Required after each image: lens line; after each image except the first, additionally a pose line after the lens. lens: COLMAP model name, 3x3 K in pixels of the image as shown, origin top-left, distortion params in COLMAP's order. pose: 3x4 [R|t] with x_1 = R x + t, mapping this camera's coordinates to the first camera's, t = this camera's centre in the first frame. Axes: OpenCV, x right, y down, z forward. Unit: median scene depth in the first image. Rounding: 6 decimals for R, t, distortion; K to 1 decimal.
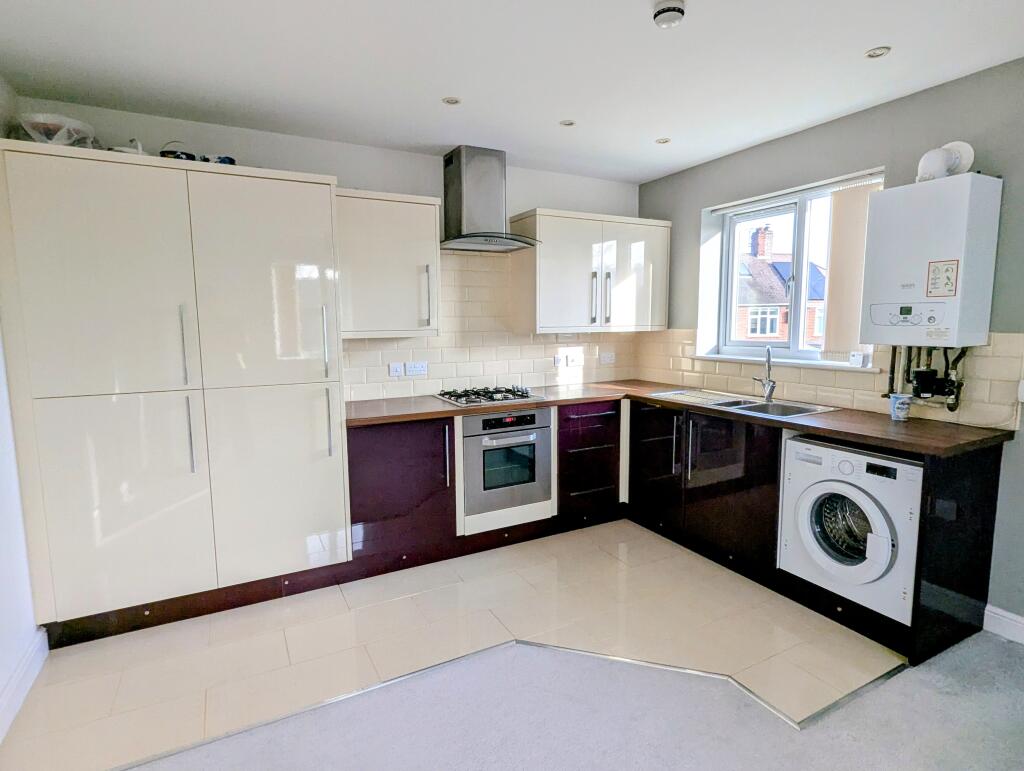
lens RADIAL K [[538.6, 0, 529.3], [0, 538.6, 386.4], [0, 0, 1]] dist [-0.000208, -0.000260]
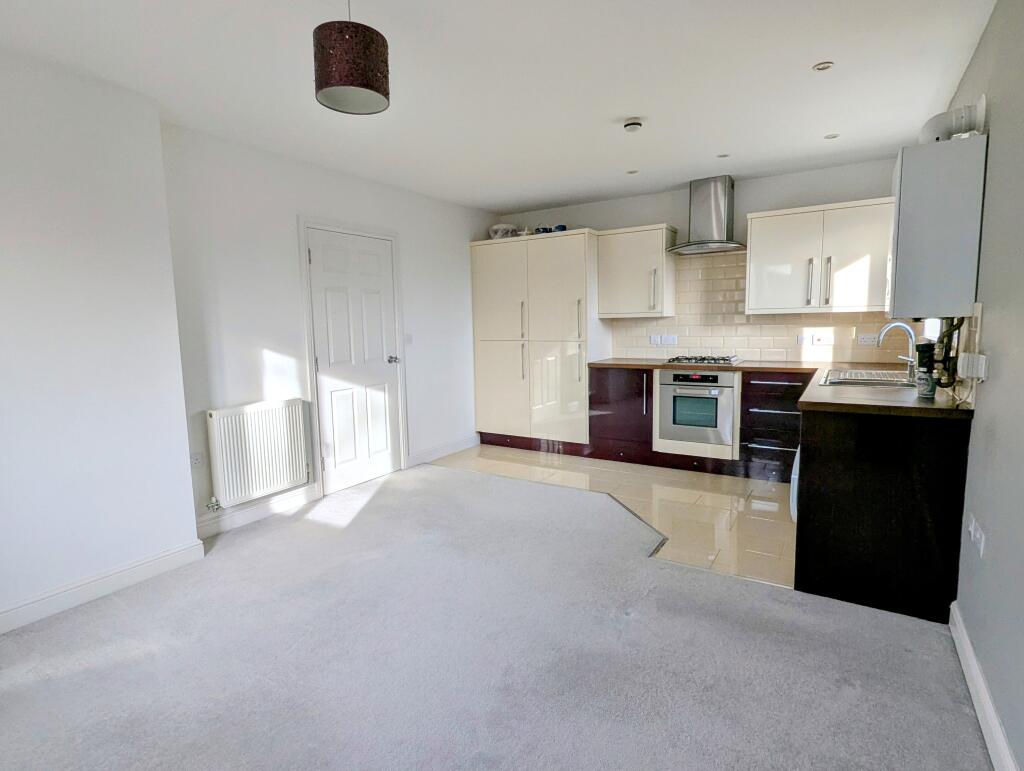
lens RADIAL K [[538.6, 0, 529.3], [0, 538.6, 386.4], [0, 0, 1]] dist [-0.000208, -0.000260]
pose [[0.516099, 0.099565, -0.850722, 0.920314], [-0.088674, 0.994095, 0.062550, 0.037685], [0.851926, 0.043155, 0.521880, -0.078424]]
